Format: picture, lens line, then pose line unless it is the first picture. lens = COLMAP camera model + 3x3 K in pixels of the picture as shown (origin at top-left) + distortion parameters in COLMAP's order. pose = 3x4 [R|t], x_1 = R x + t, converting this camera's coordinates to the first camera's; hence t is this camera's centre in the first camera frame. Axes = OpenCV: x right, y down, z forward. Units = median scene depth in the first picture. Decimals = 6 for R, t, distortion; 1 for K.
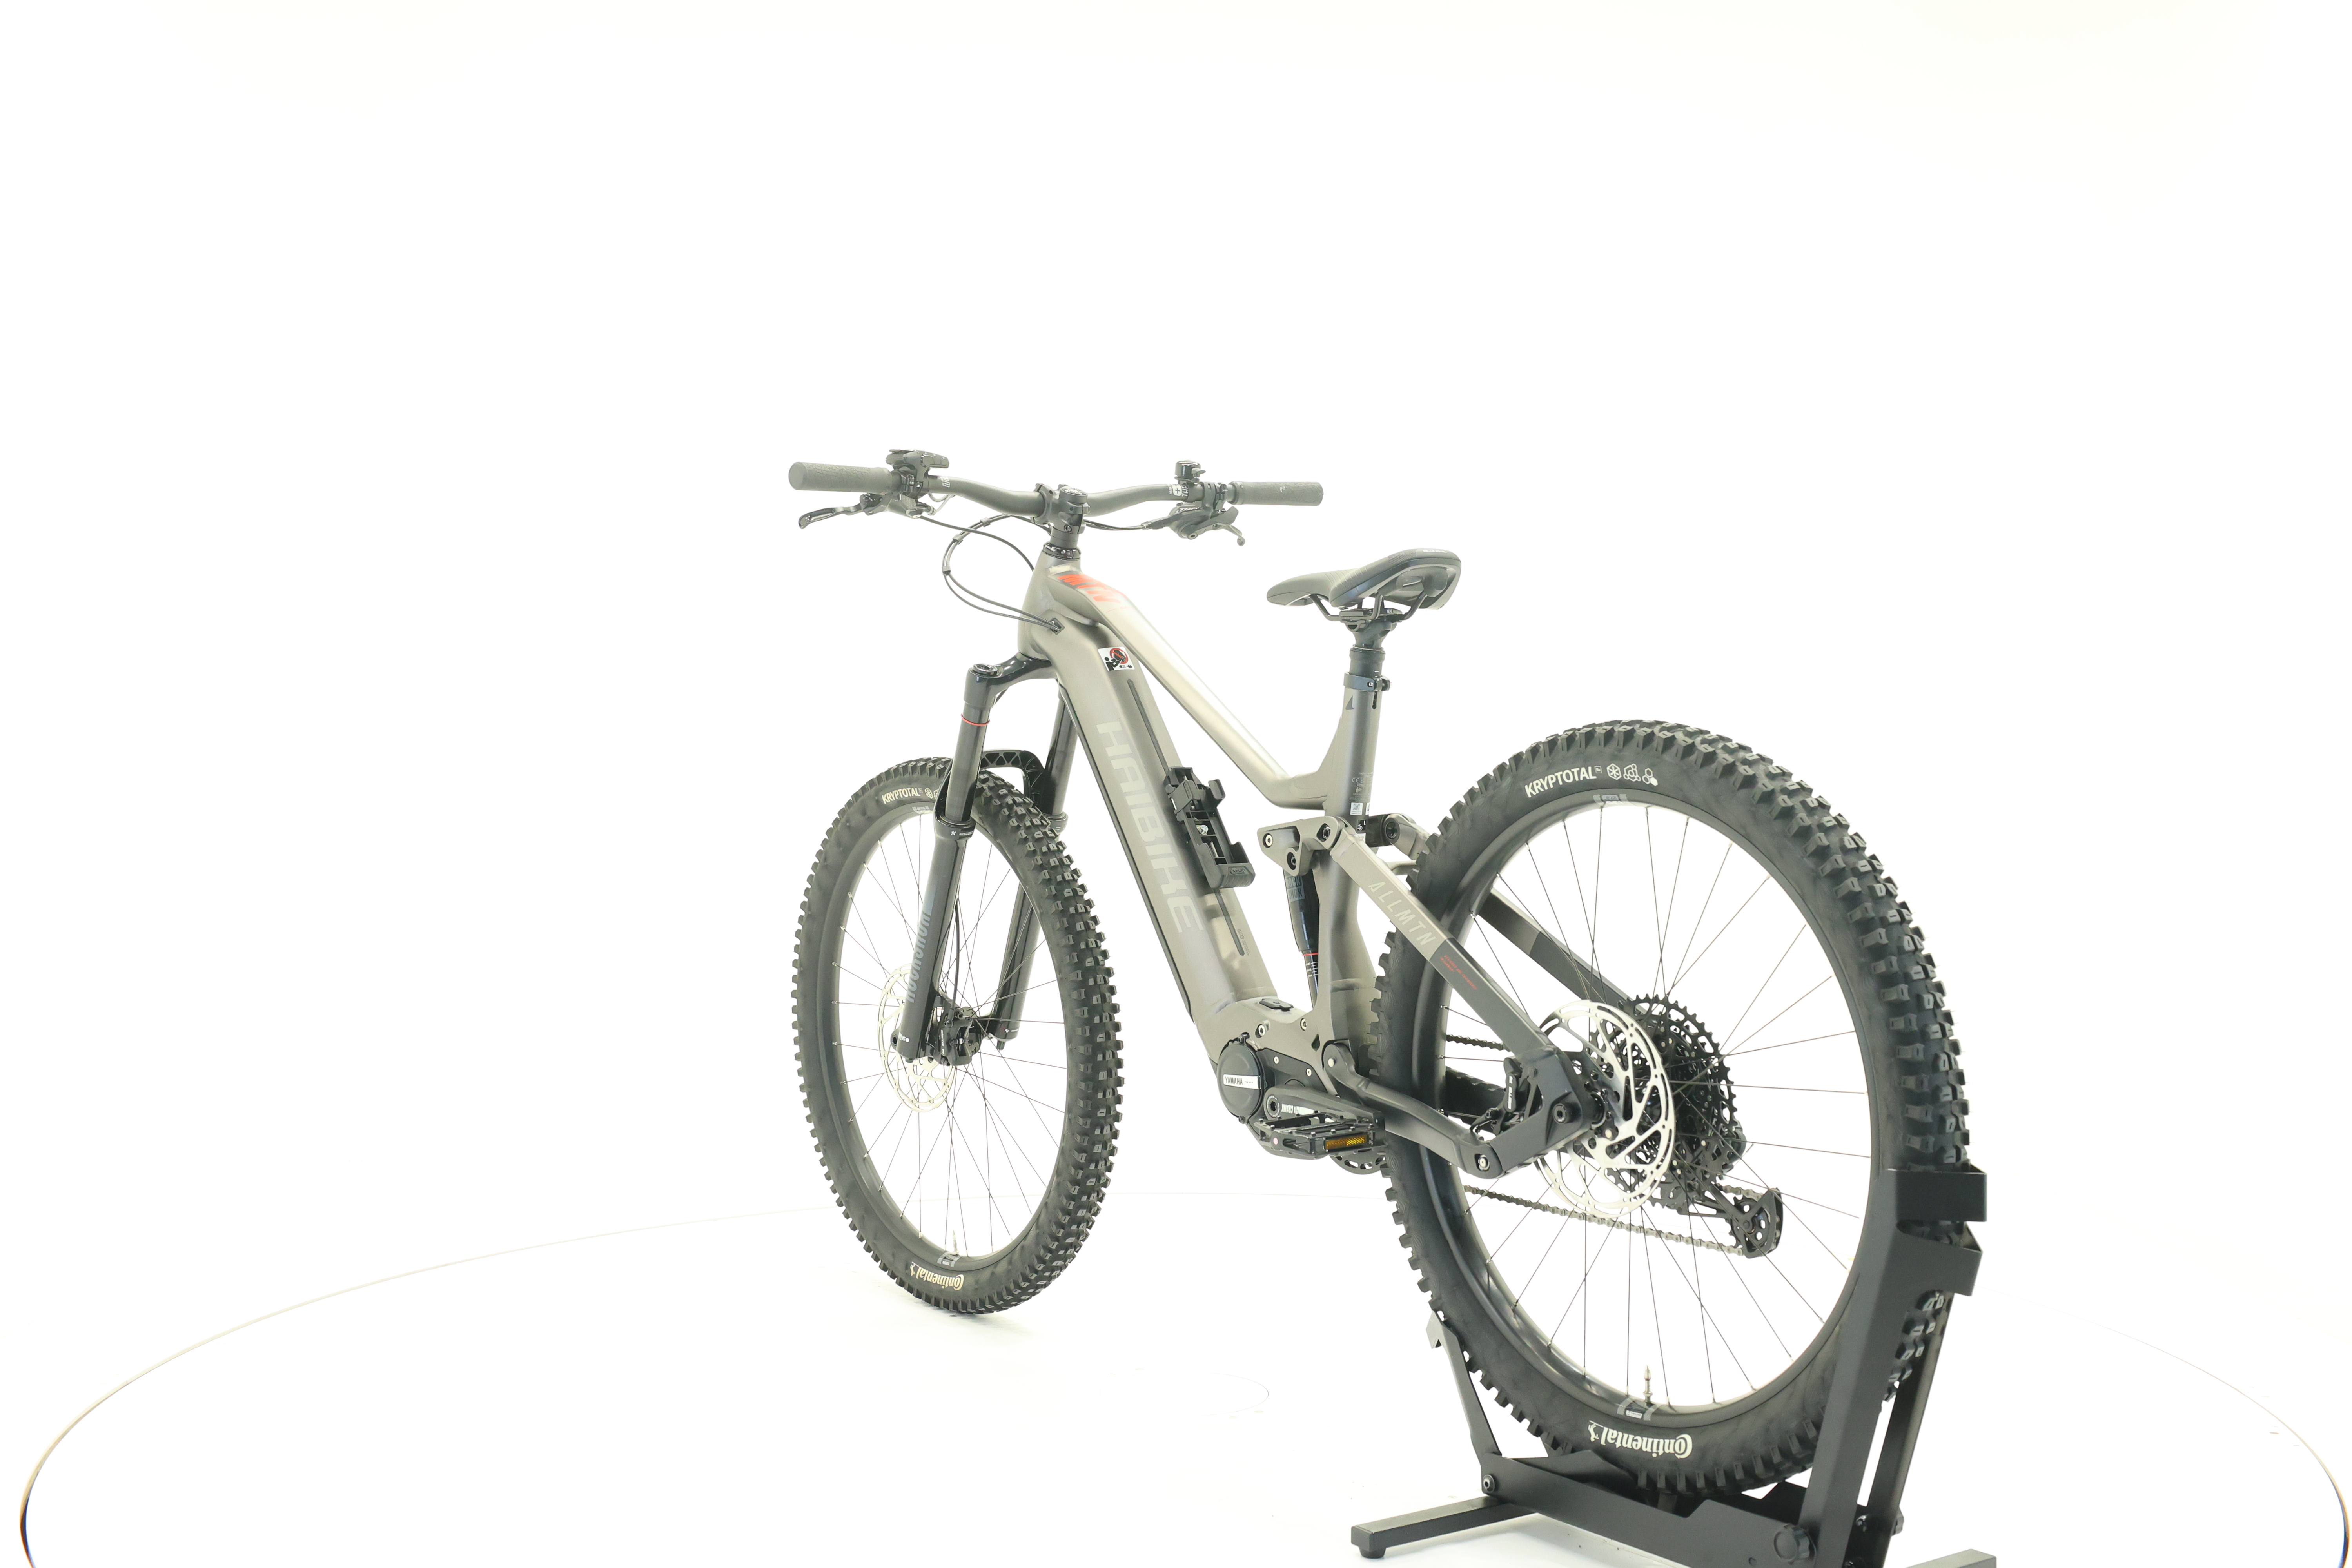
lens RADIAL K [[2509.8, 0, 1169.5], [0, 2509.8, 777.8], [0, 0, 1]] dist [0.003597, 0.000000]
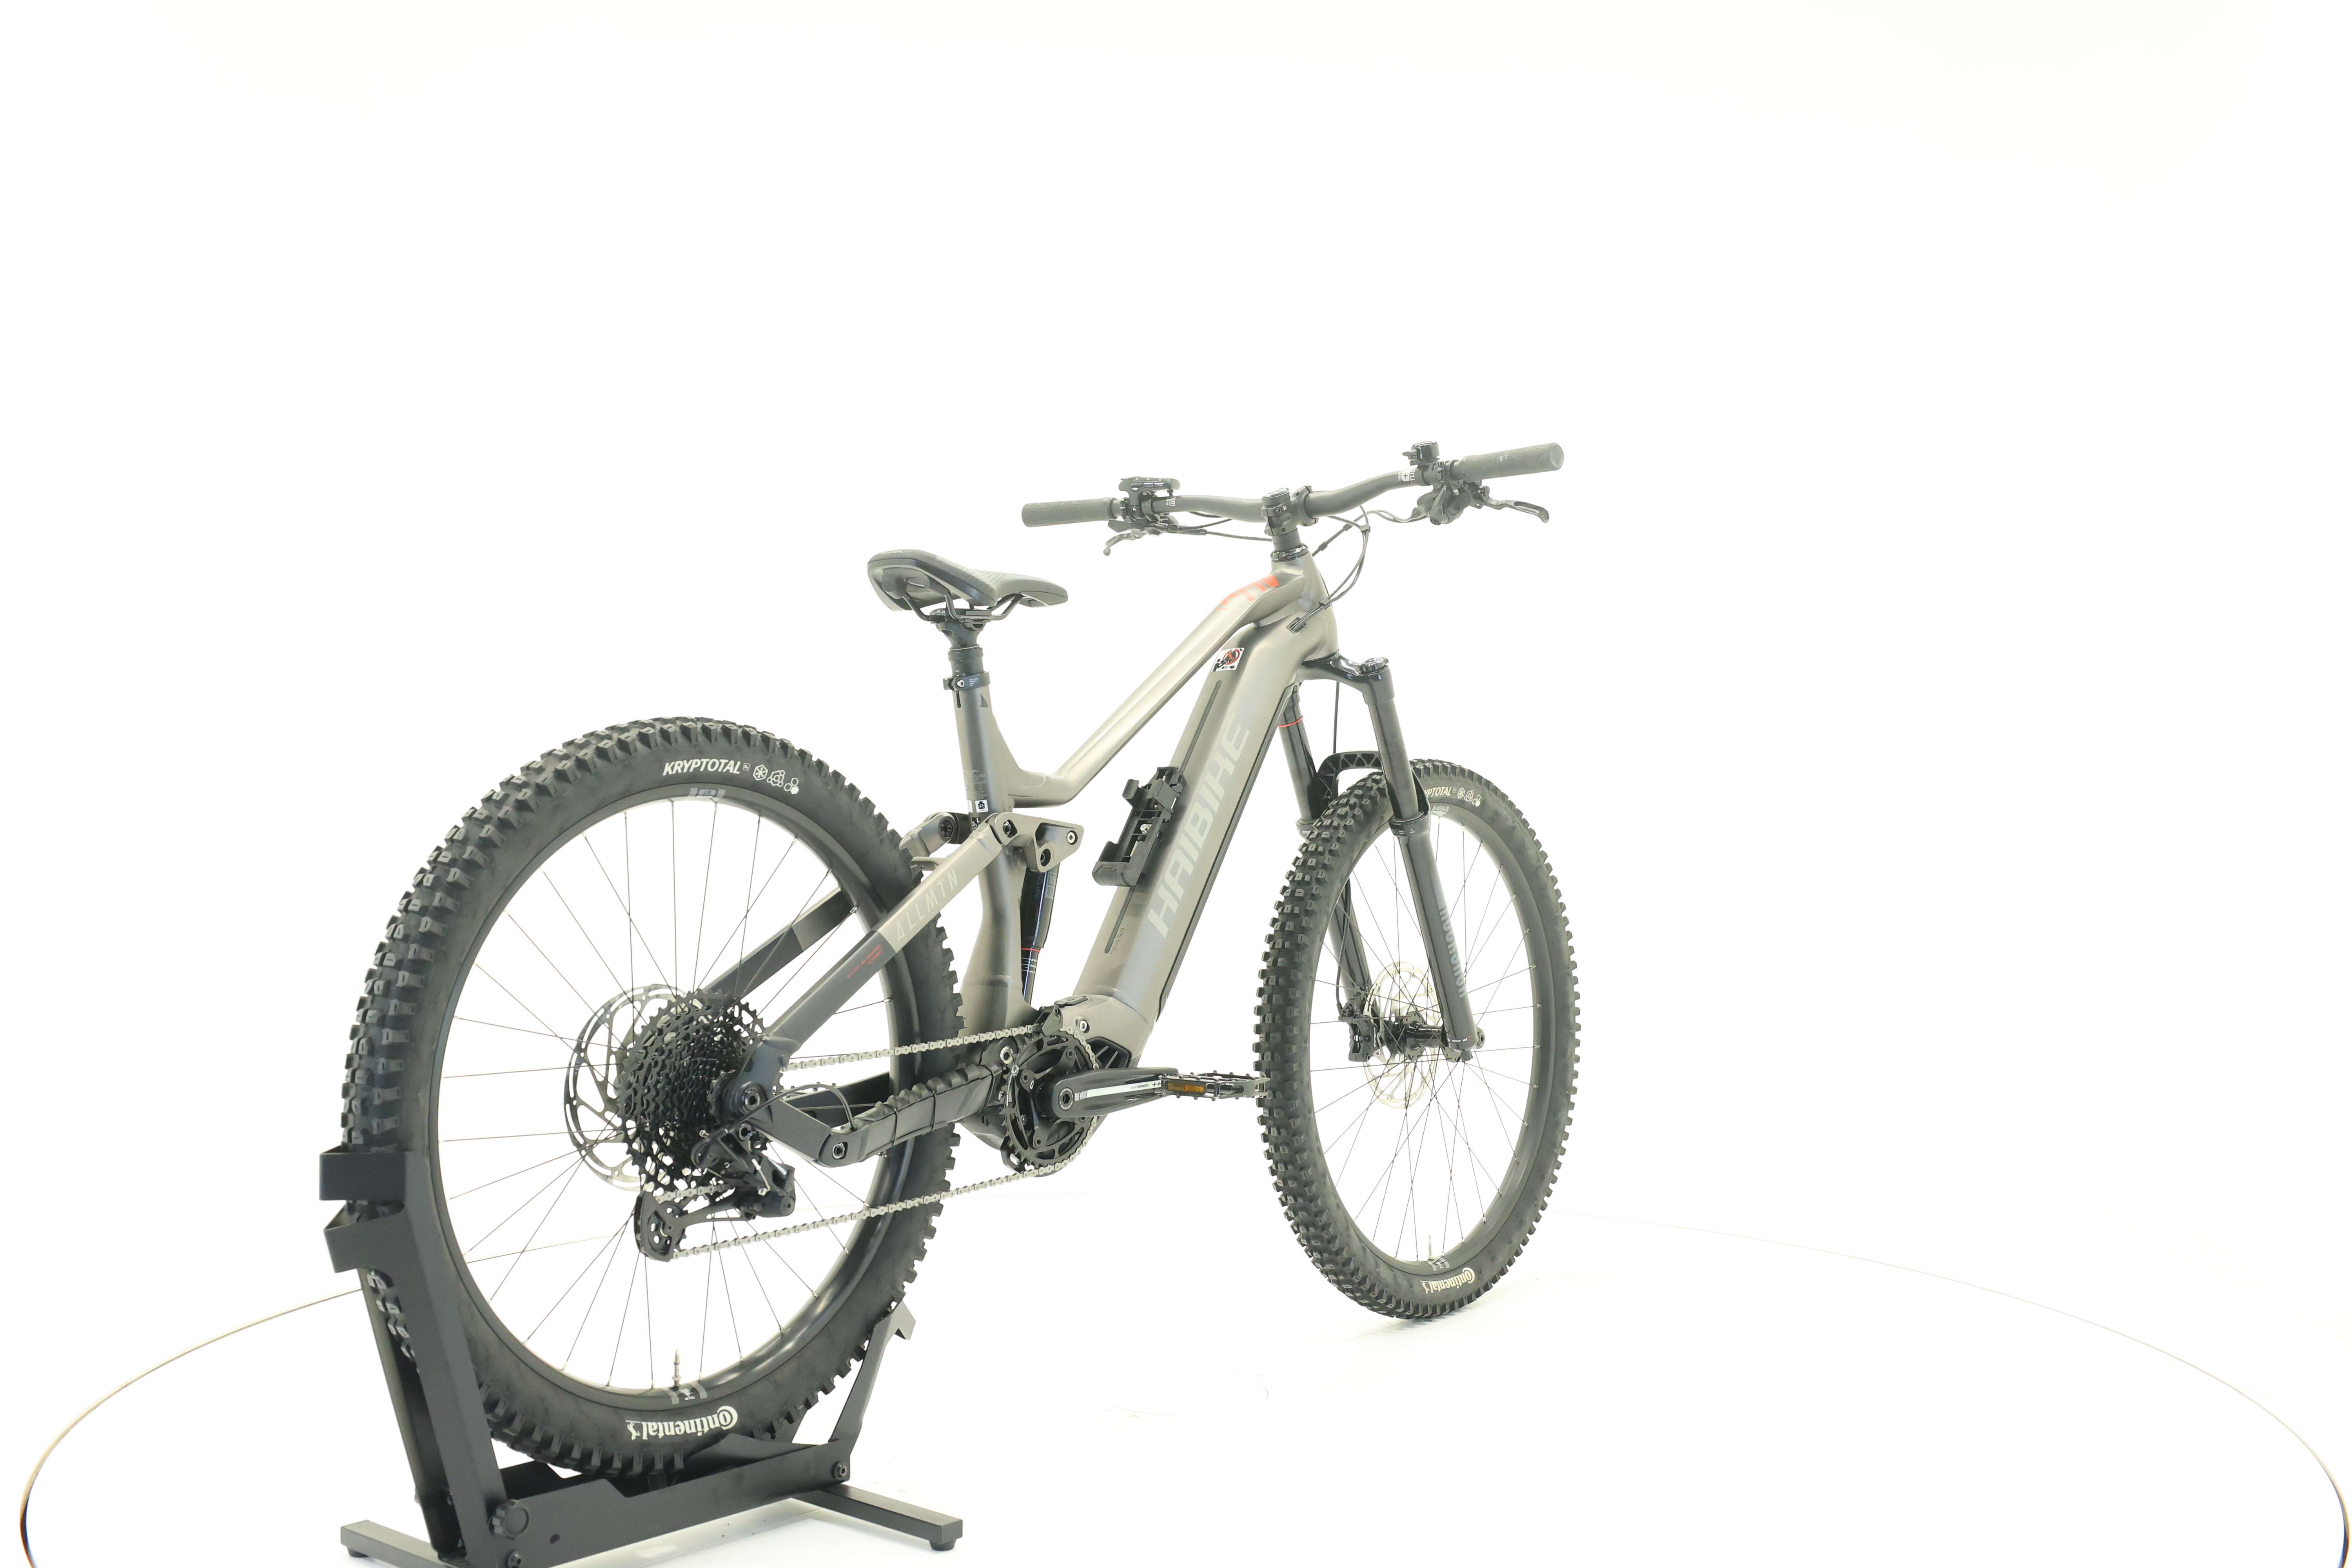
lens RADIAL K [[2509.8, 0, 1176.2], [0, 2509.8, 772.0], [0, 0, 1]] dist [0.003597, 0.000000]
pose [[0.222128, 0.014621, -0.974908, 1.046735], [-0.021562, 0.999717, 0.010080, -0.013140], [0.974779, 0.018782, 0.222380, 0.825367]]
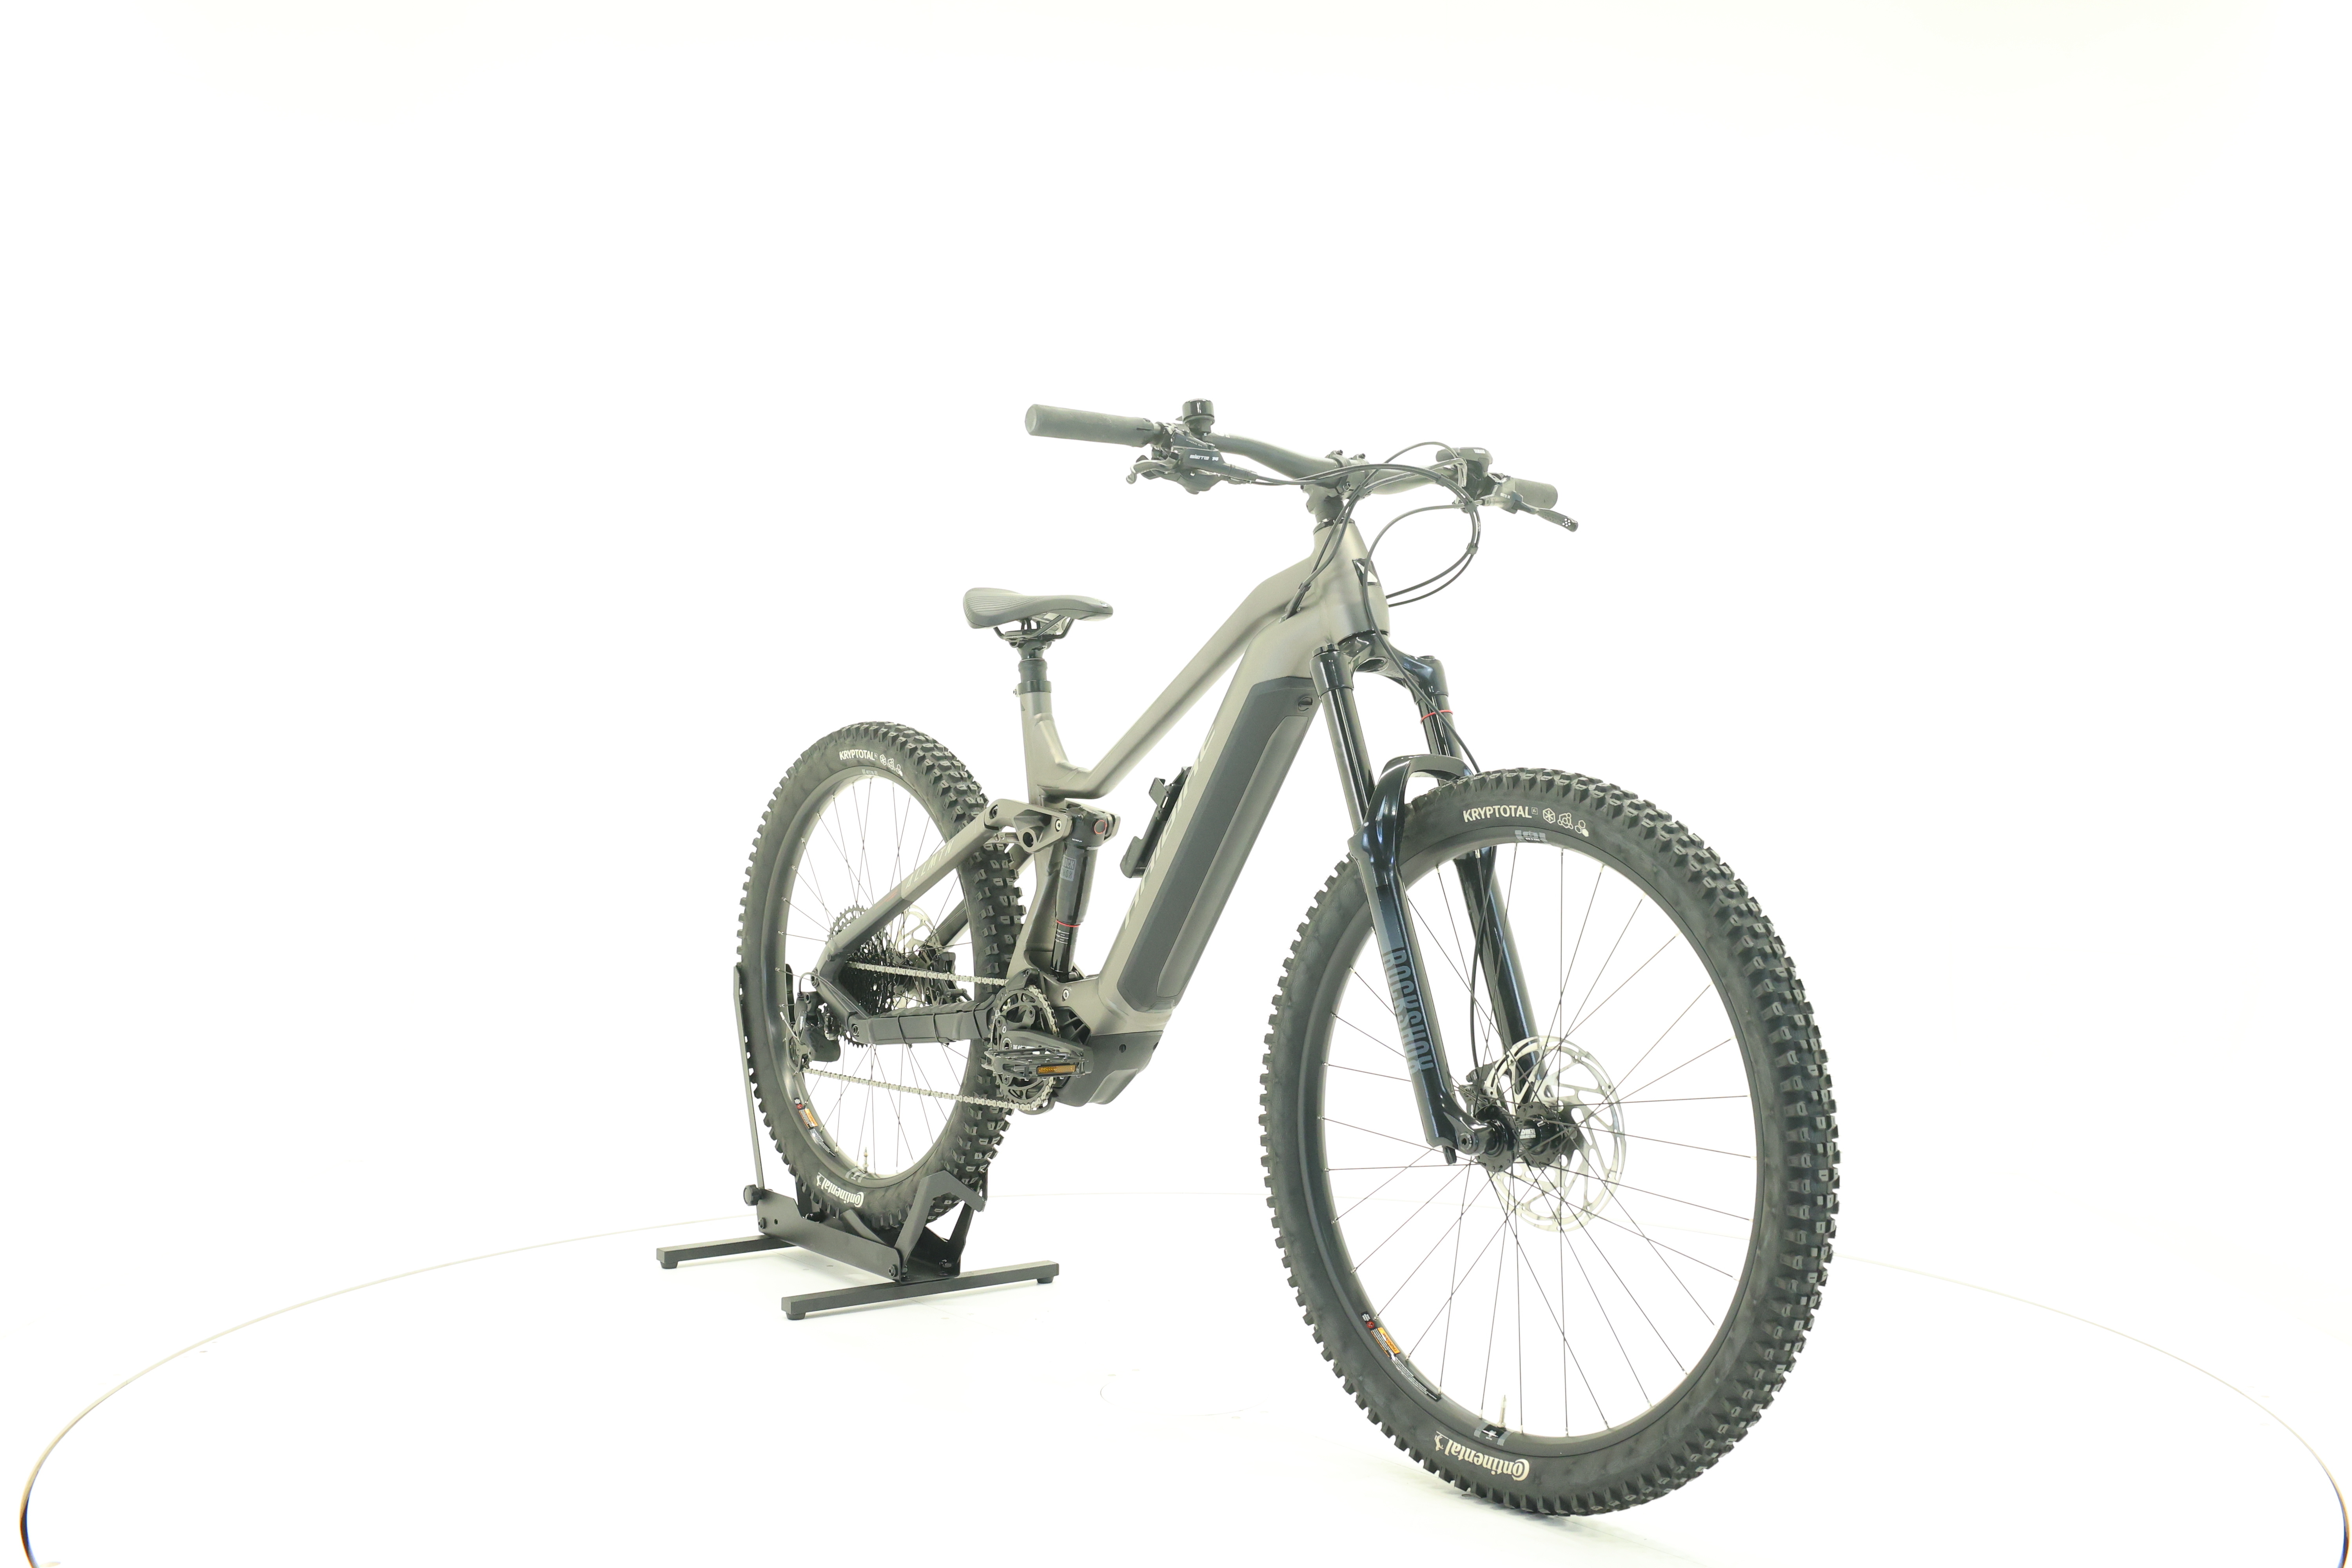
lens RADIAL K [[2509.8, 0, 1176.2], [0, 2509.8, 779.4], [0, 0, 1]] dist [0.003597, 0.000000]
pose [[-0.999944, -0.008795, -0.005877, 0.019350], [-0.009000, 0.999316, 0.035881, -0.037436], [0.005558, 0.035932, -0.999339, 2.132046]]
